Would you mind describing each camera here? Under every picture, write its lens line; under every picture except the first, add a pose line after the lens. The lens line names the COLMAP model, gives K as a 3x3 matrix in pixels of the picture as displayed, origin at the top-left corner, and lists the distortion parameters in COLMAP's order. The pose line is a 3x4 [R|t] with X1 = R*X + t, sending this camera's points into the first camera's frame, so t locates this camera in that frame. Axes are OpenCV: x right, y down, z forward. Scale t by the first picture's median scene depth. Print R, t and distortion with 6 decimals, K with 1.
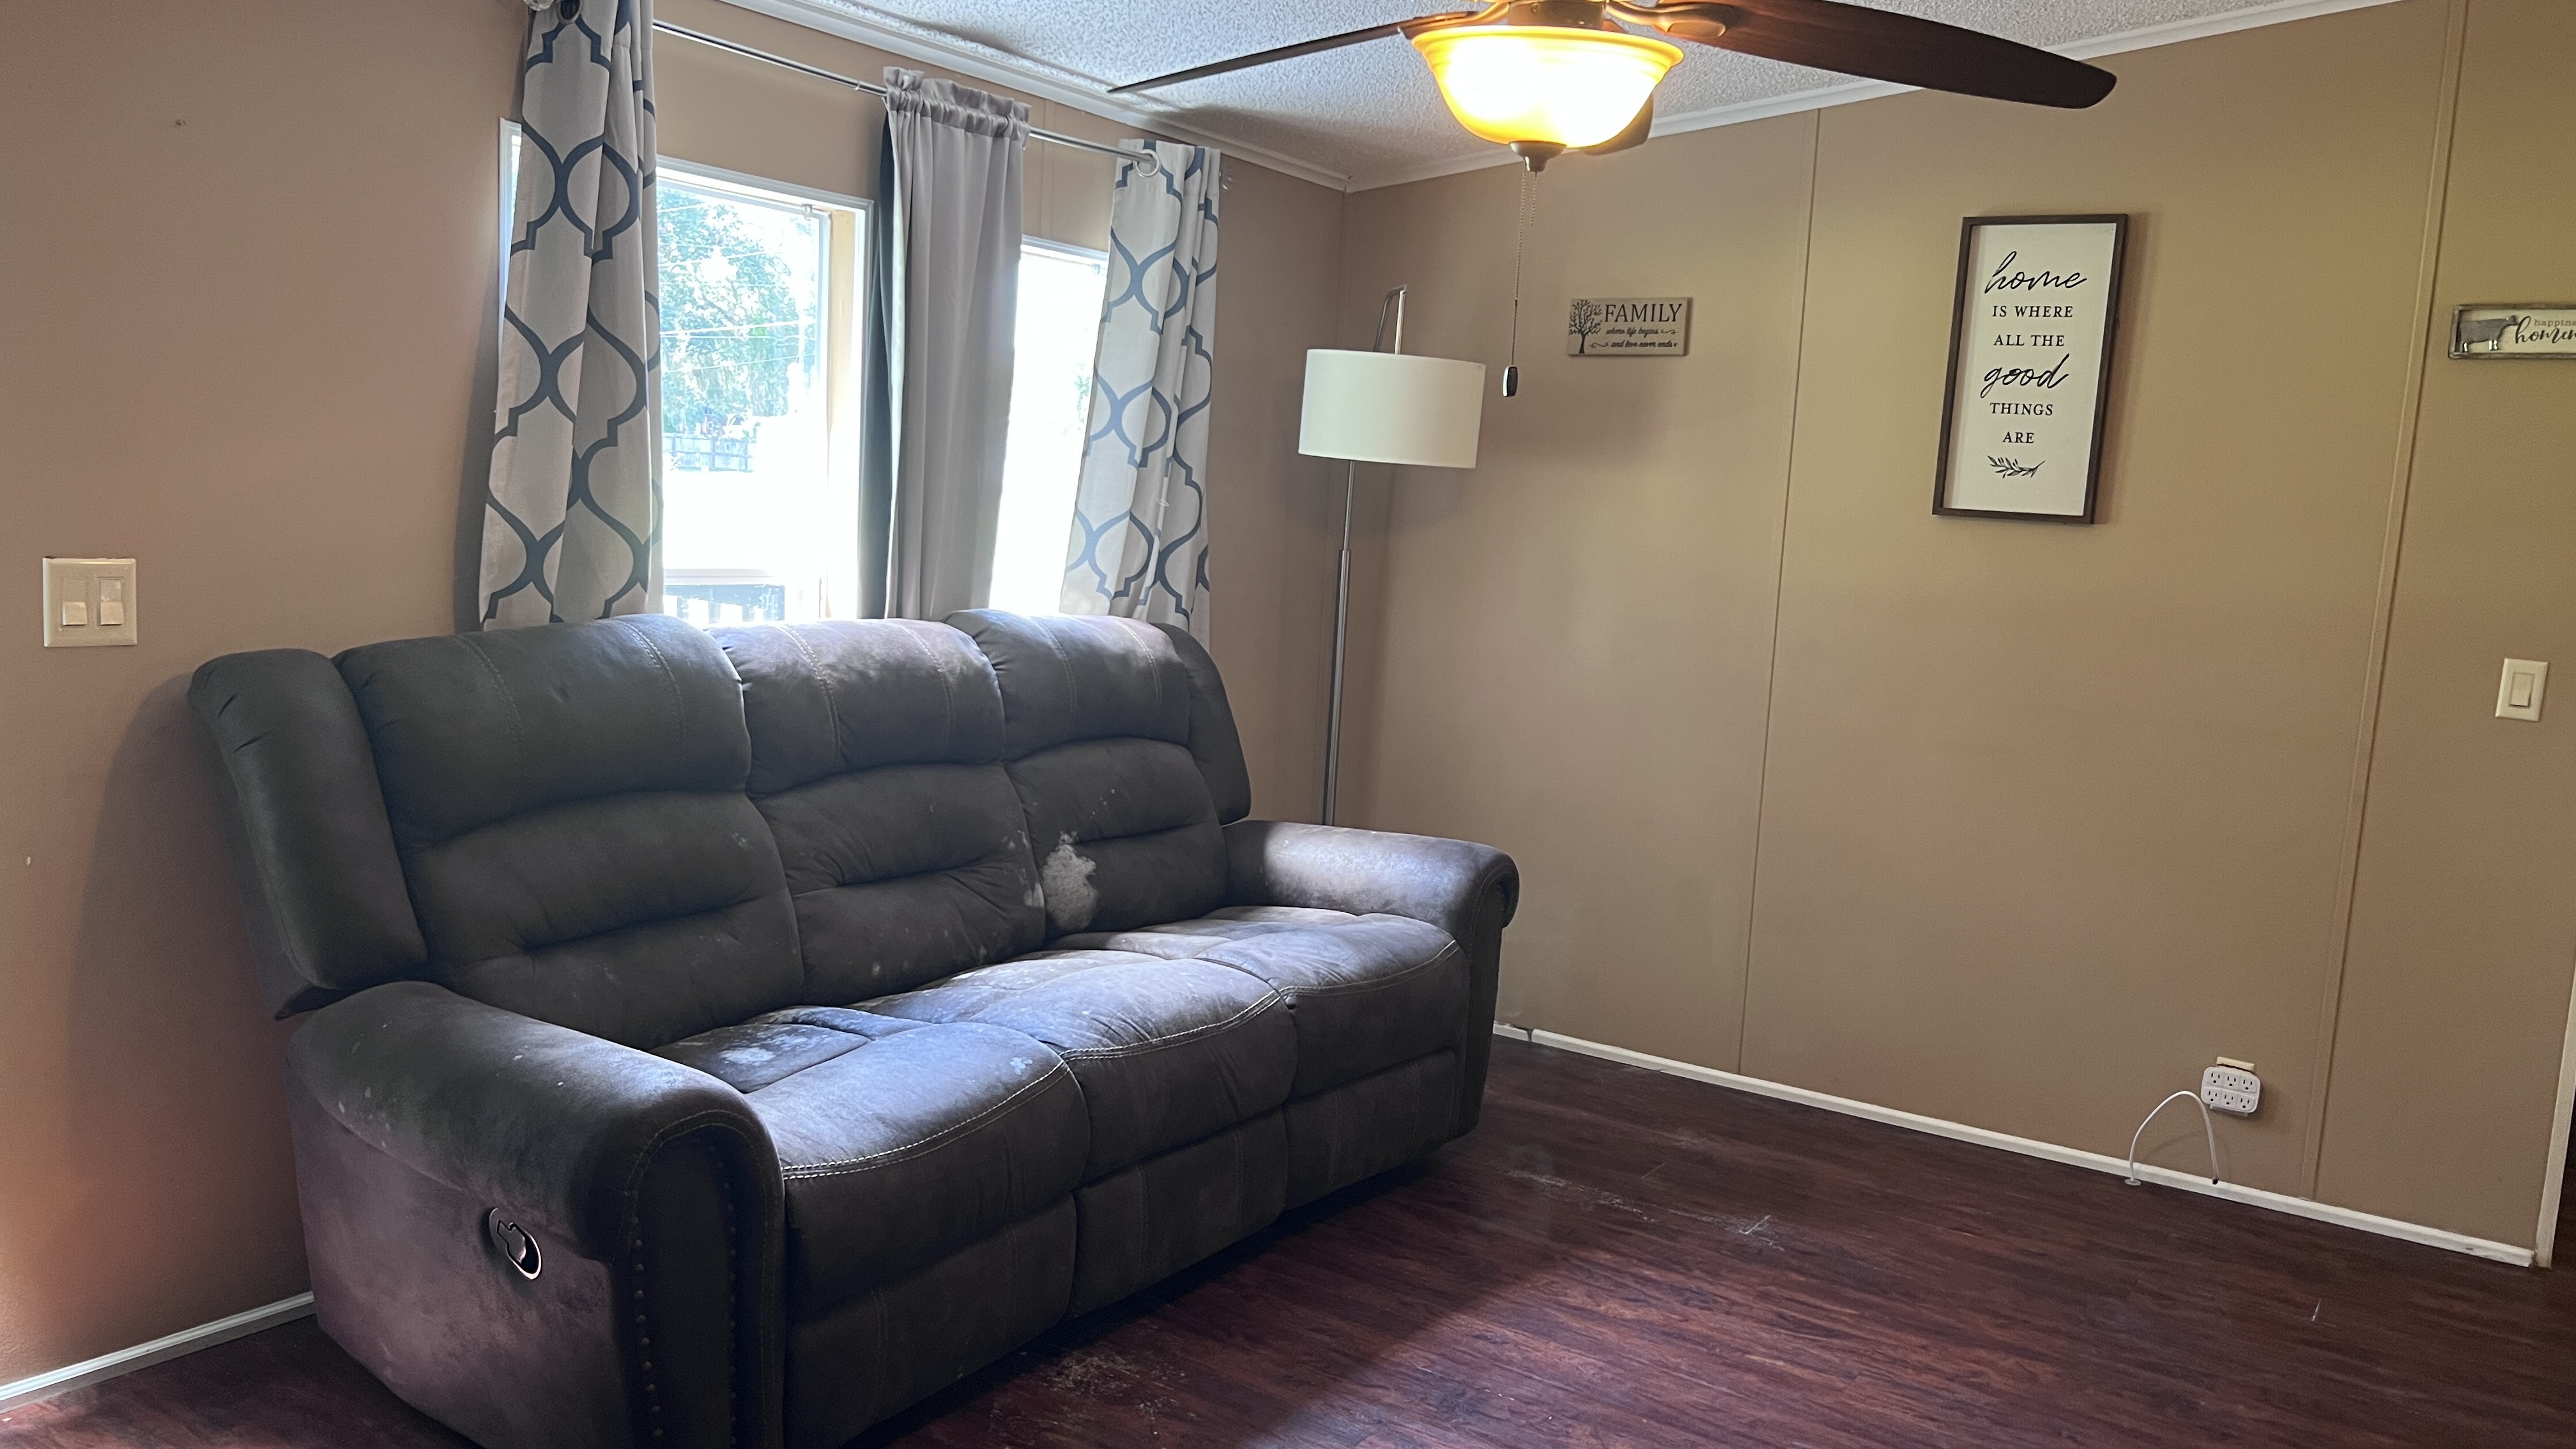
lens RADIAL K [[1960.3, 0, 1288.0], [0, 1960.3, 724.5], [0, 0, 1]] dist [0.014750, 0.000912]
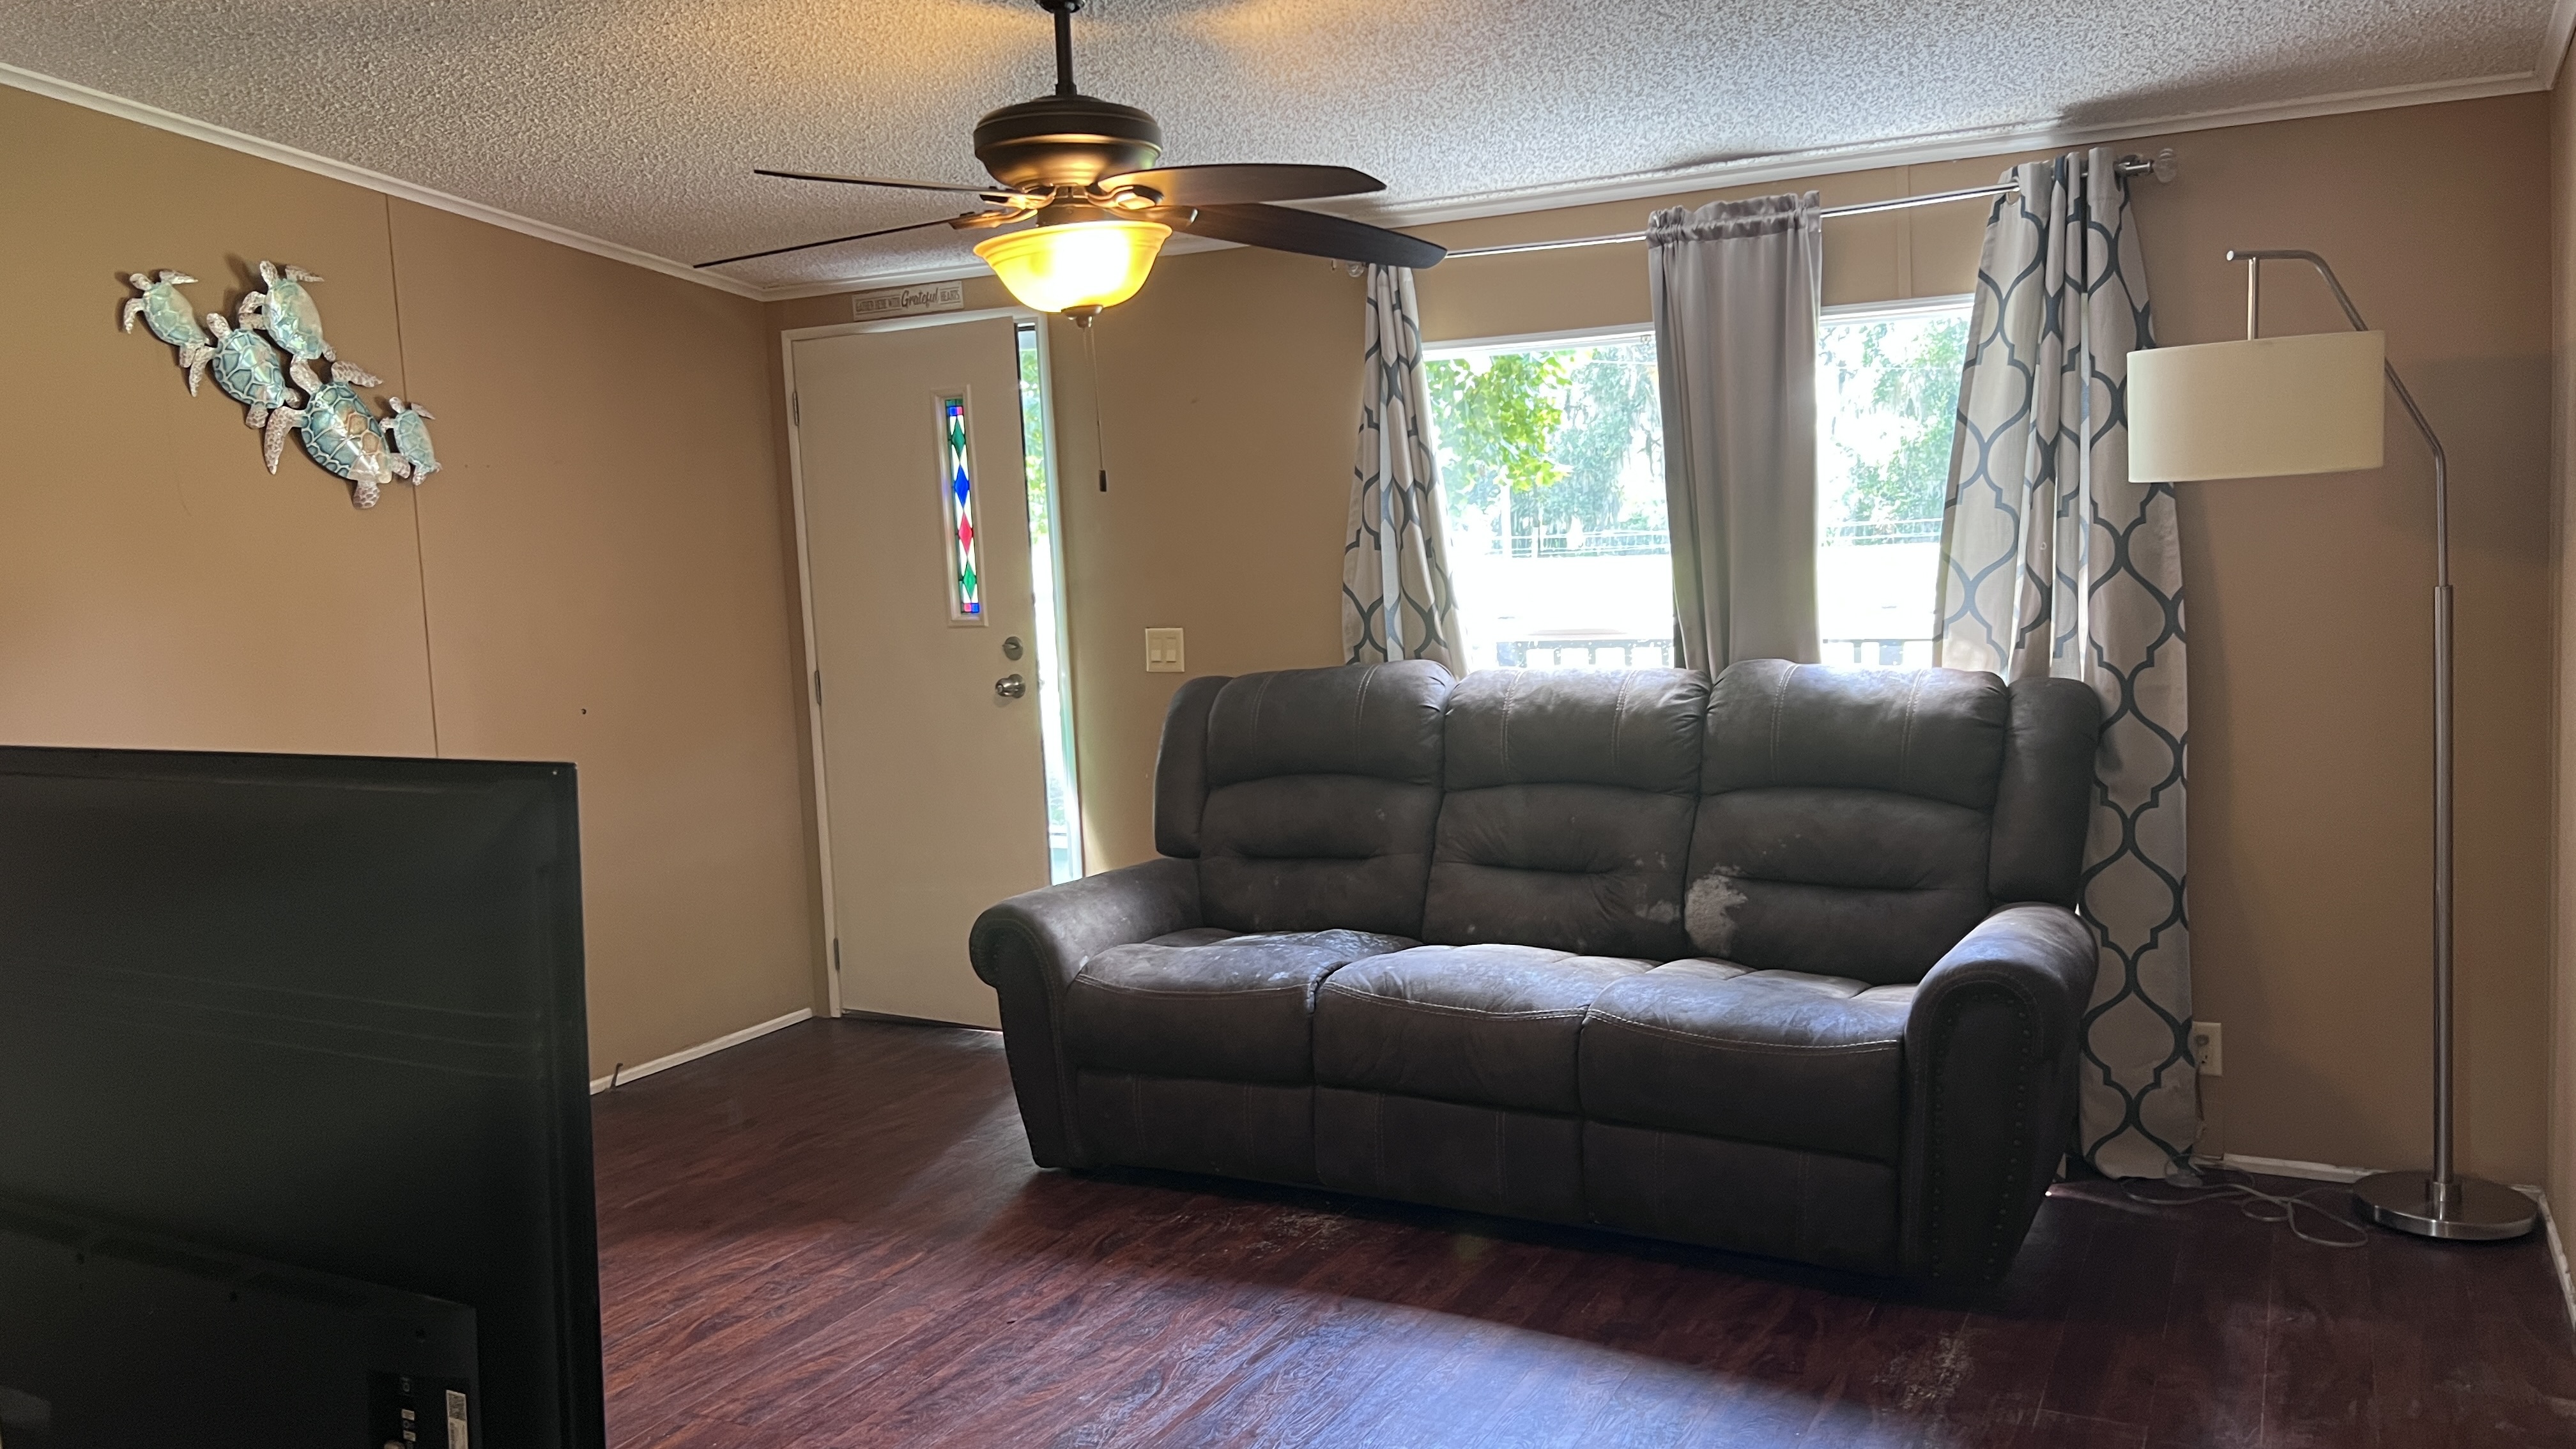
lens RADIAL K [[1960.3, 0, 1288.0], [0, 1960.3, 724.5], [0, 0, 1]] dist [0.014750, 0.000912]
pose [[0.089135, 0.034888, -0.995408, 0.971444], [-0.071196, 0.997053, 0.028570, -0.036978], [0.993472, 0.068322, 0.091356, 0.670857]]
